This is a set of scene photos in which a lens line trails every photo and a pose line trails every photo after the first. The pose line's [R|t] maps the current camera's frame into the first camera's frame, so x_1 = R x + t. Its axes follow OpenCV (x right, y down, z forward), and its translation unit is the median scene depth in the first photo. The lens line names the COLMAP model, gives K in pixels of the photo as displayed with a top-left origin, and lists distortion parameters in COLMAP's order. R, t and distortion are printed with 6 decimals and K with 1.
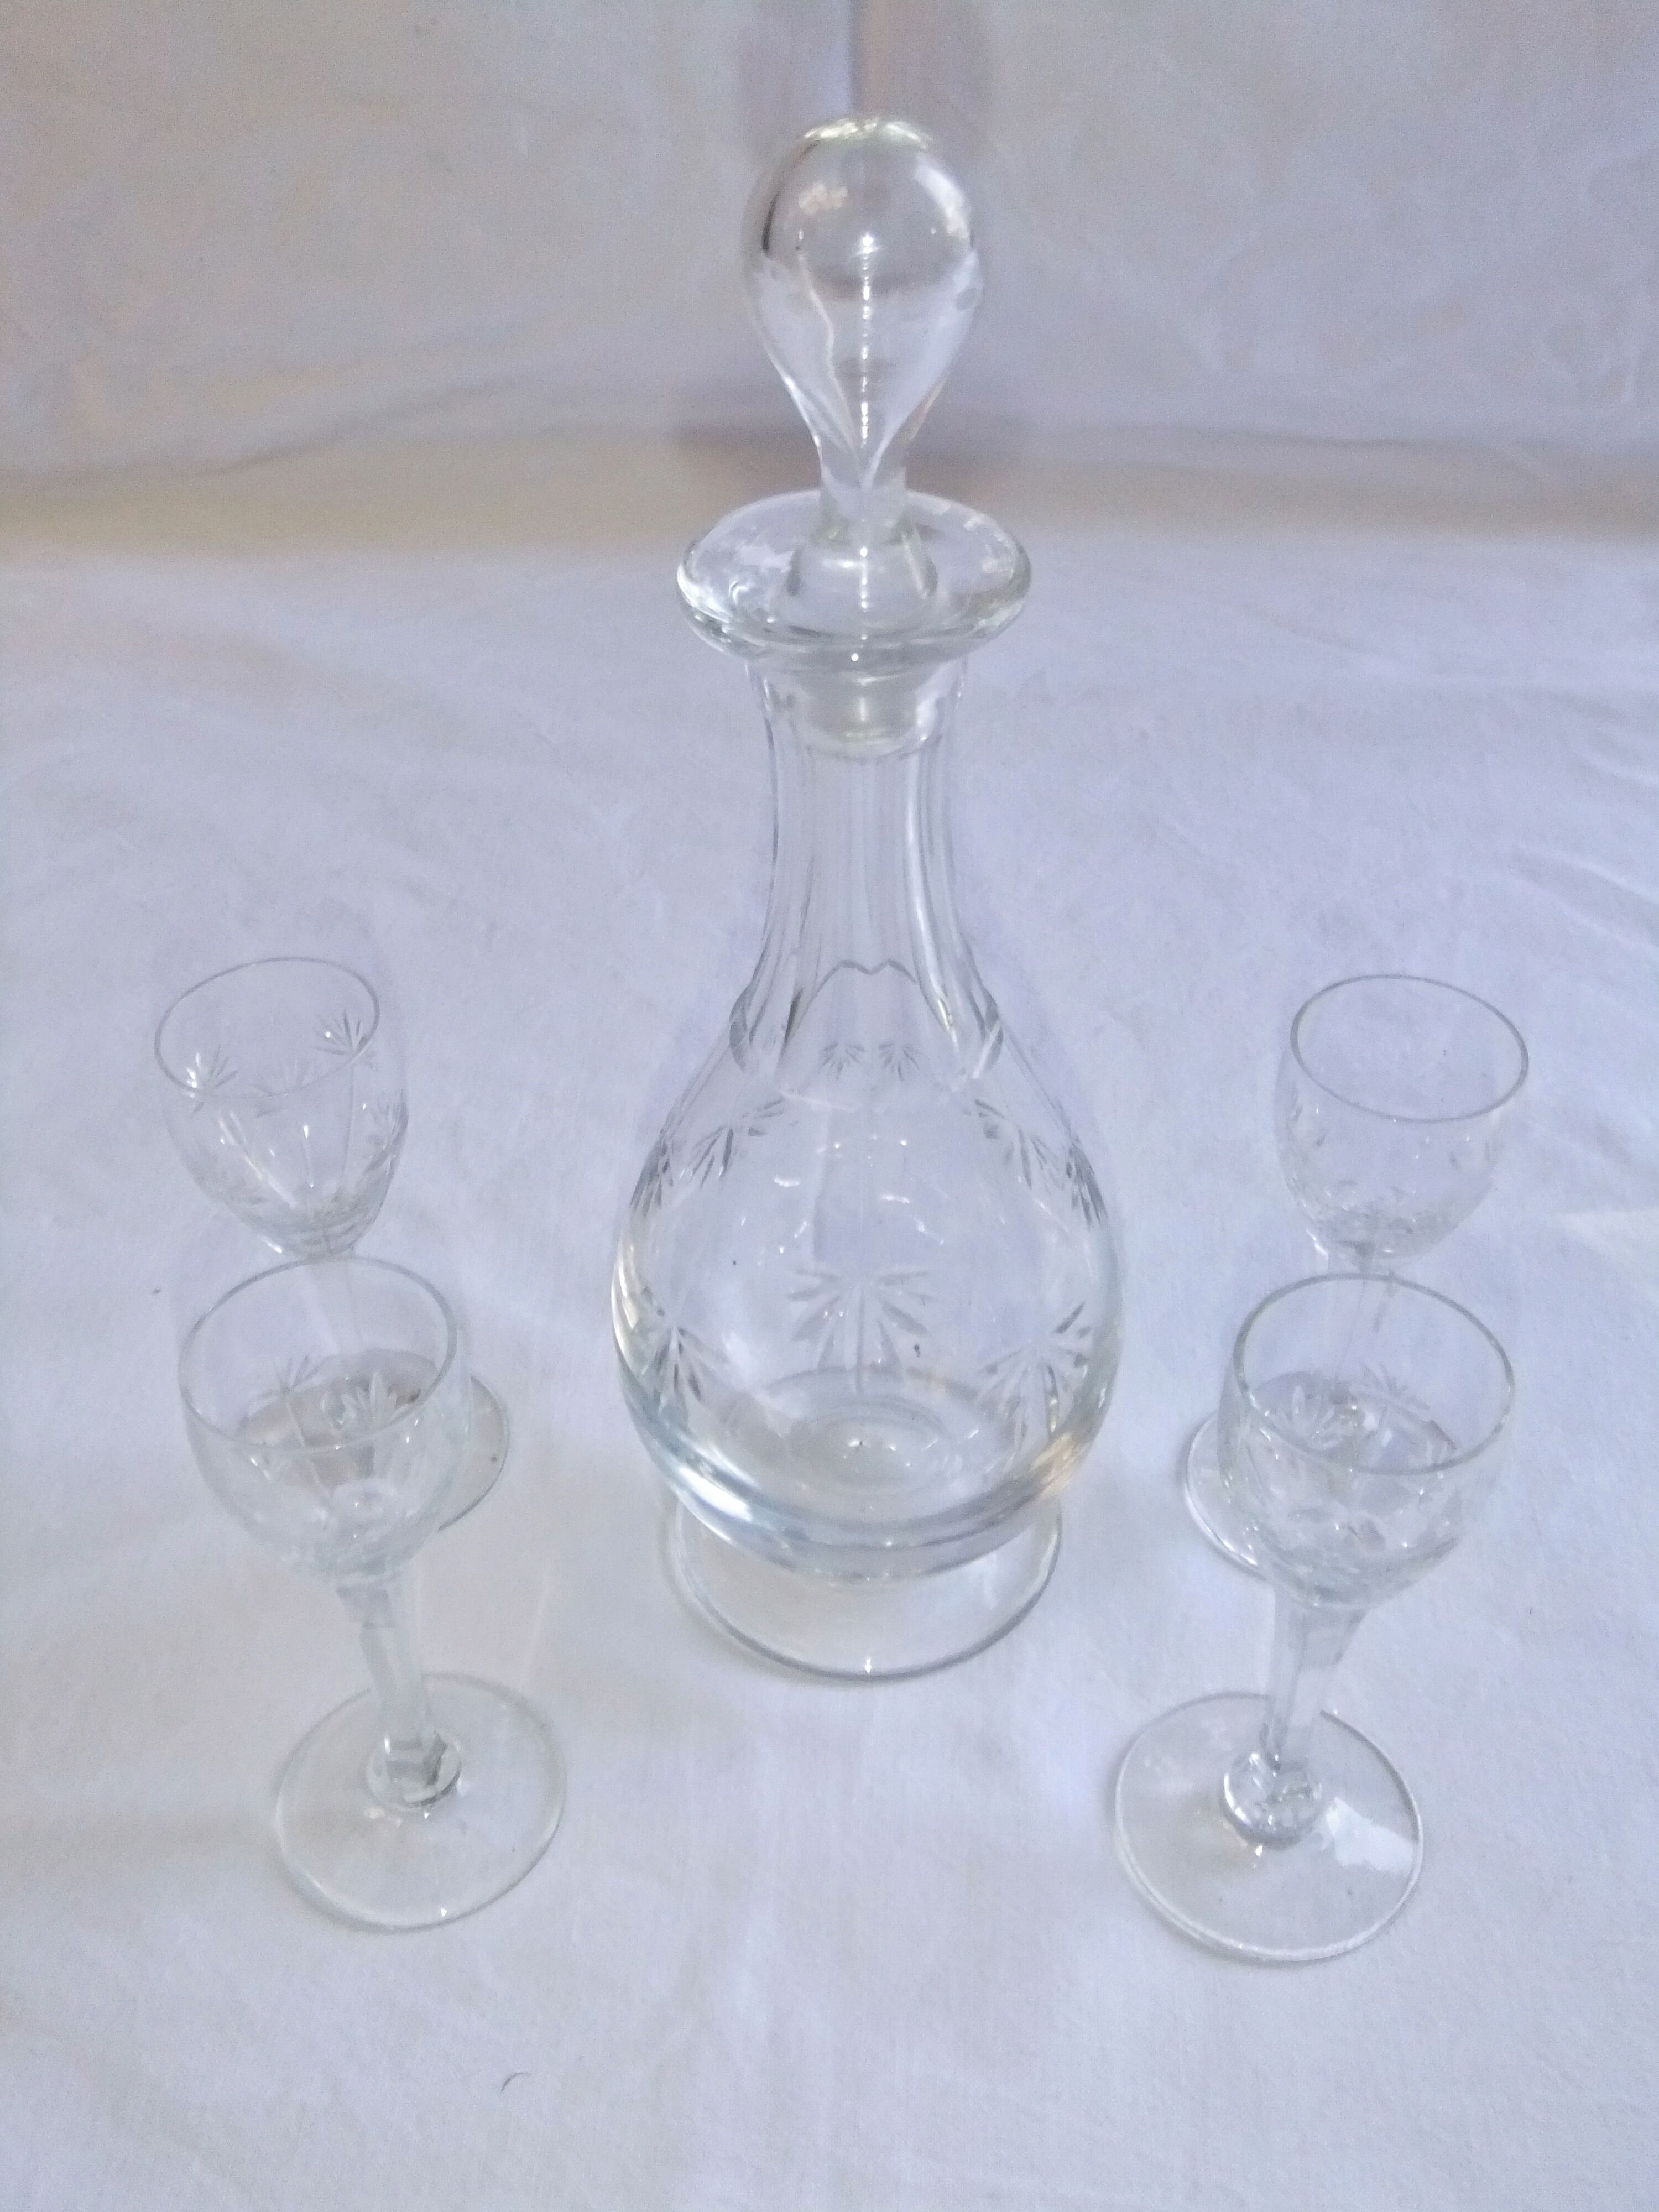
lens RADIAL K [[2296.3, 0, 846.0], [0, 2296.3, 1128.4], [0, 0, 1]] dist [-0.052690, 0.000000]
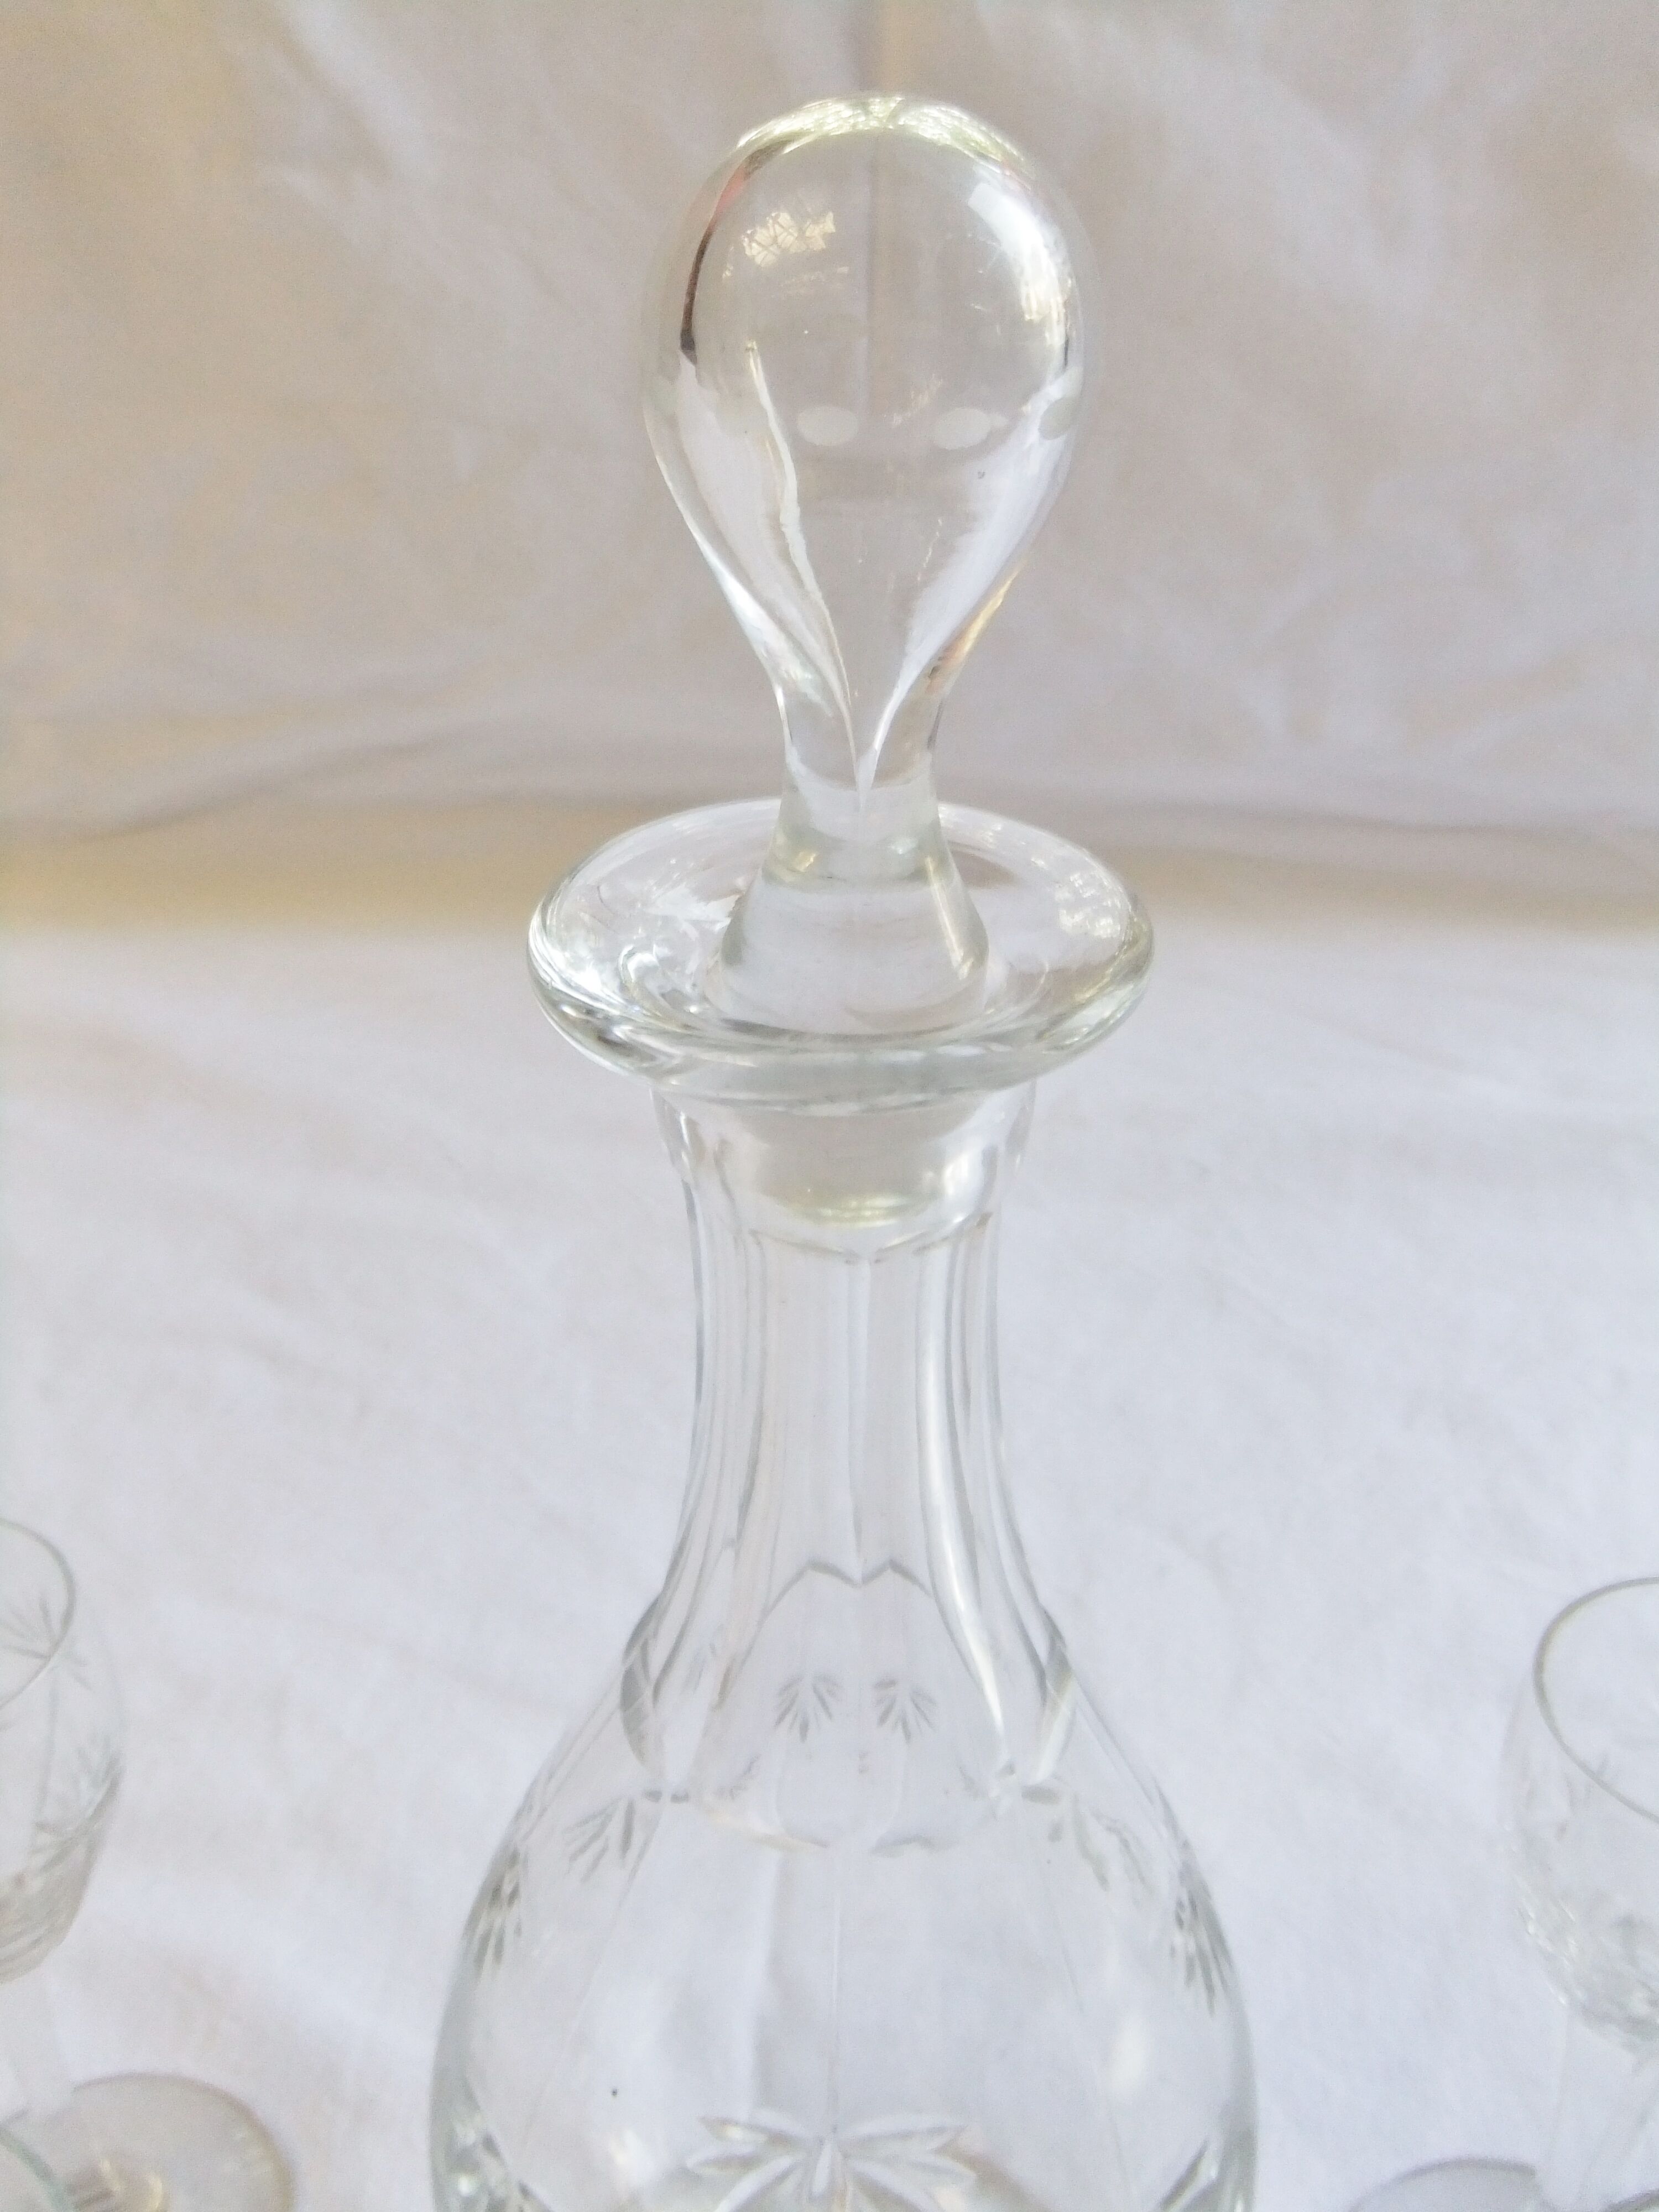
lens RADIAL K [[2296.3, 0, 829.6], [0, 2296.3, 1102.4], [0, 0, 1]] dist [-0.052690, 0.000000]
pose [[0.999838, 0.017557, -0.003857, 0.003347], [-0.017967, 0.982657, -0.184563, -0.079069], [0.000549, 0.184602, 0.982813, 0.369371]]
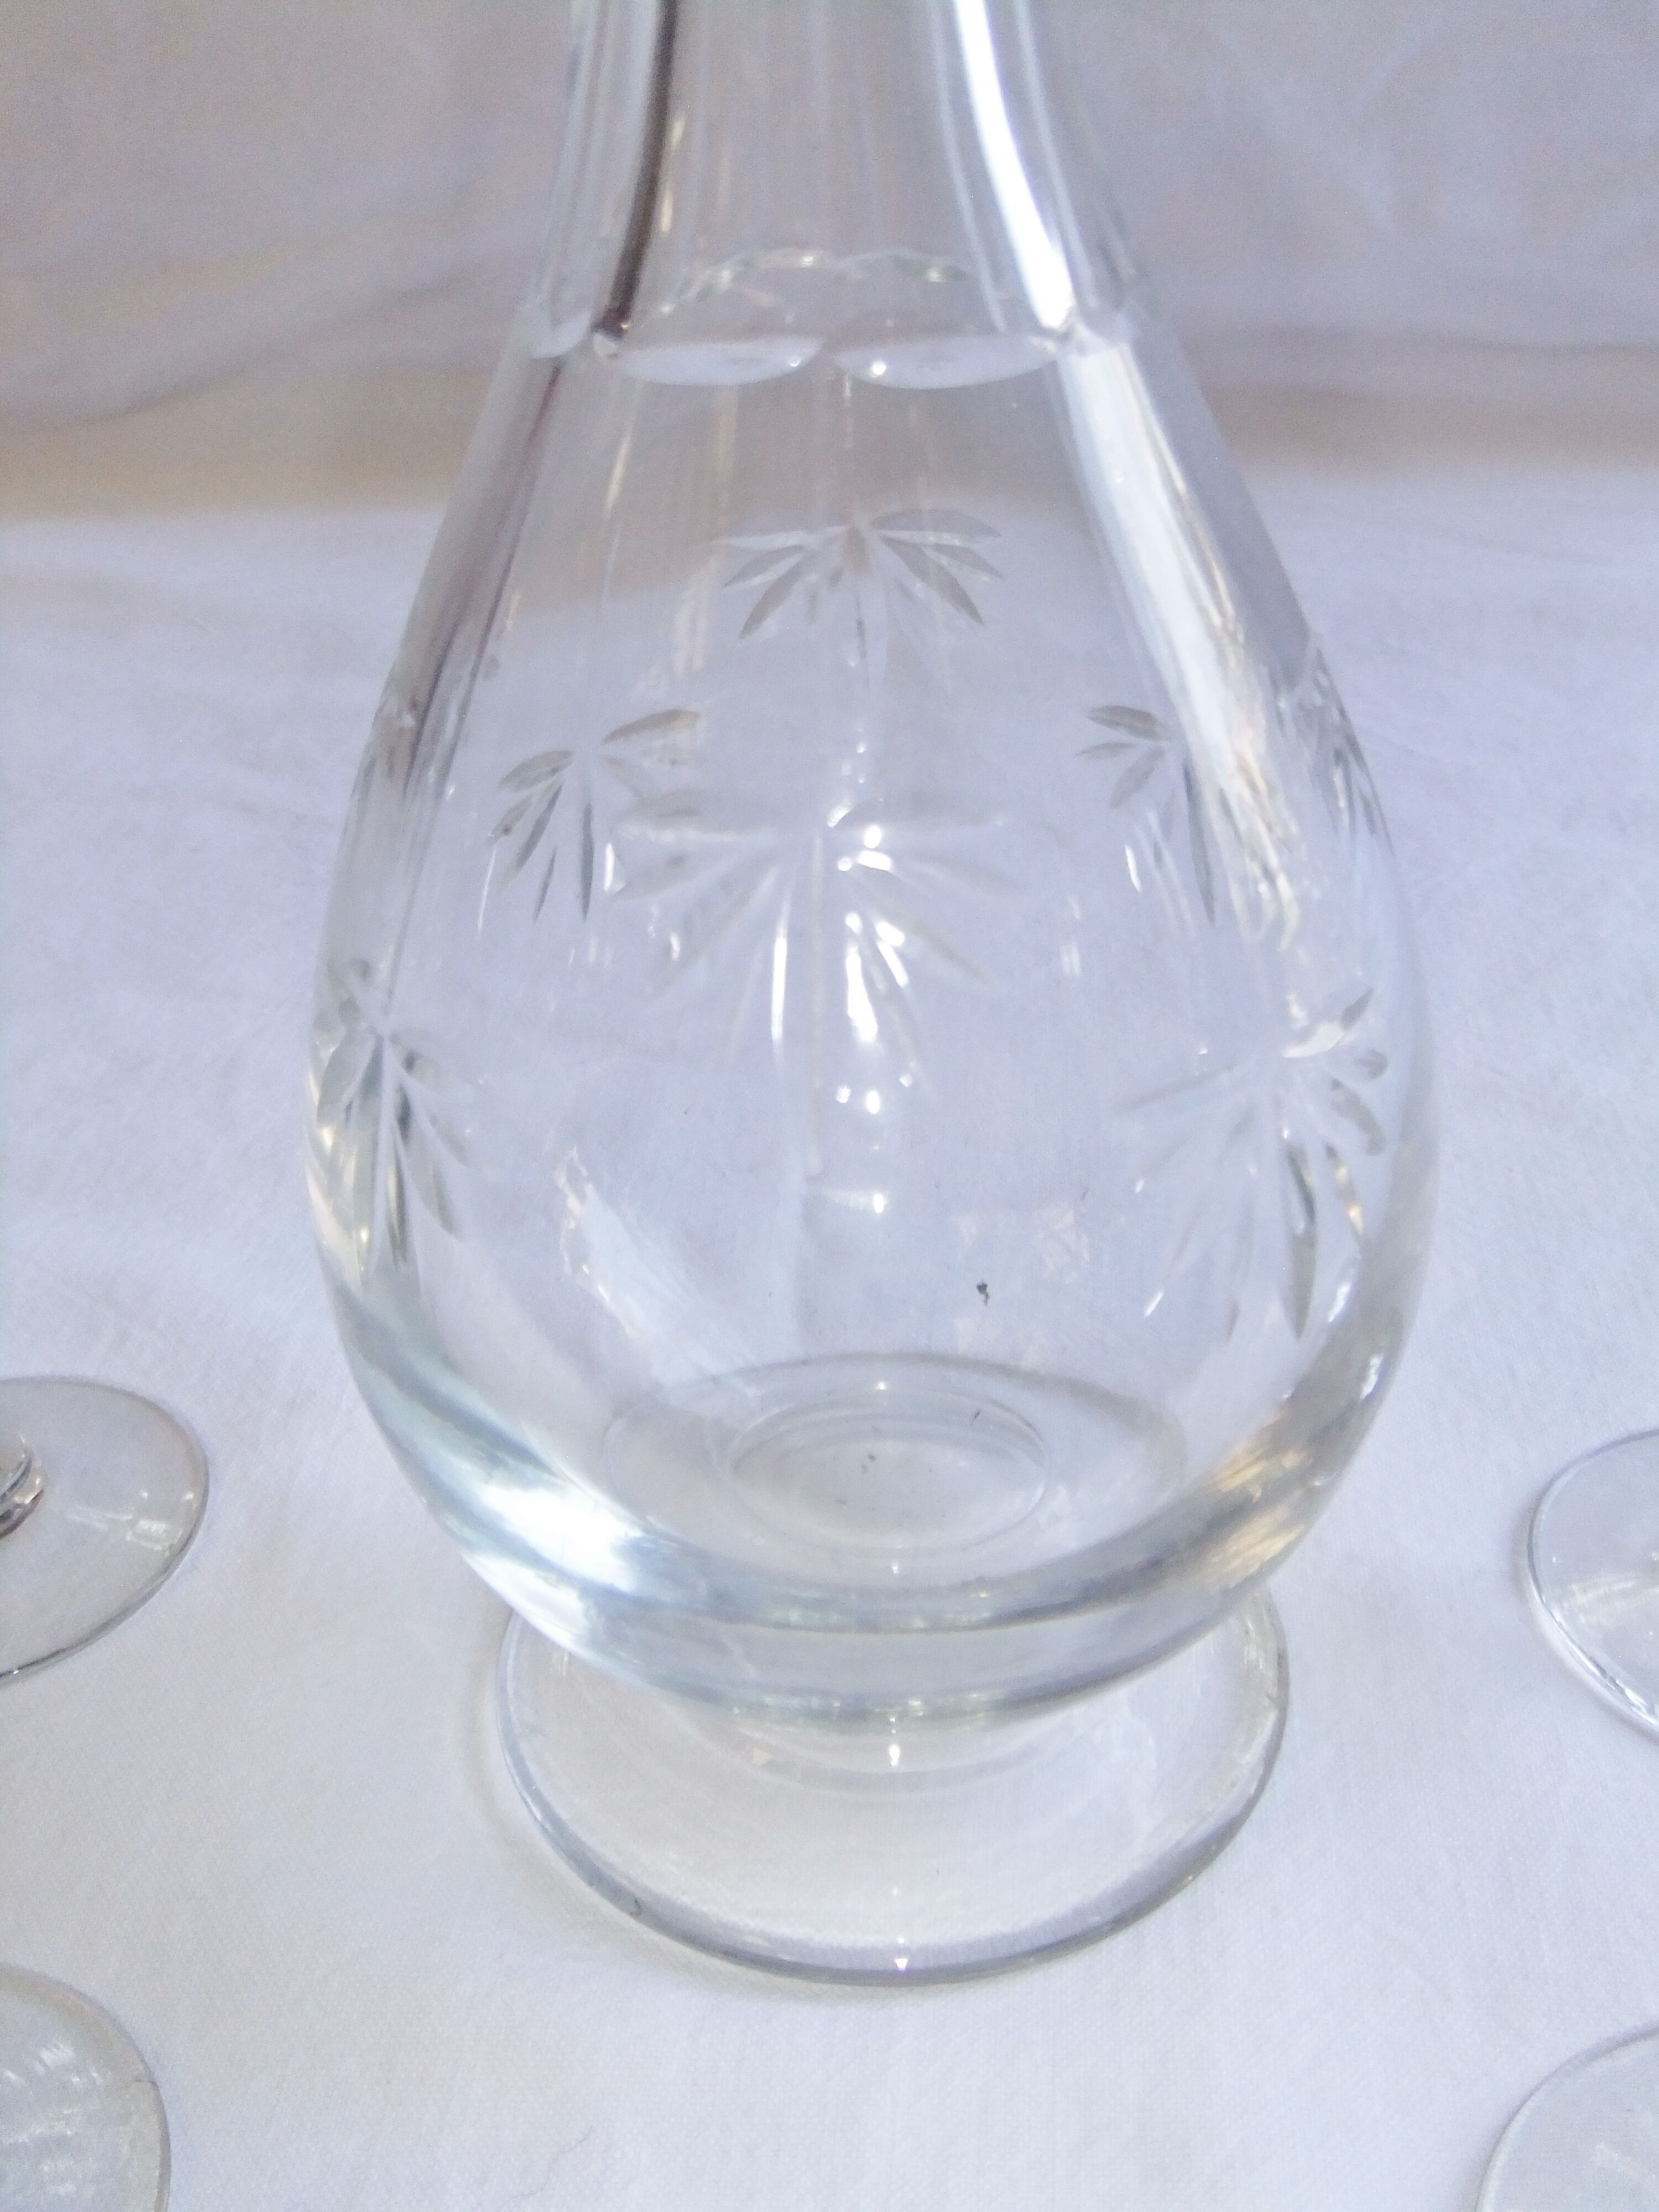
lens RADIAL K [[2296.3, 0, 815.6], [0, 2296.3, 1120.1], [0, 0, 1]] dist [-0.052690, 0.000000]
pose [[0.998705, -0.002632, -0.050815, 0.021967], [-0.006161, 0.985059, -0.172106, 0.167889], [0.050509, 0.172196, 0.983767, 0.586119]]
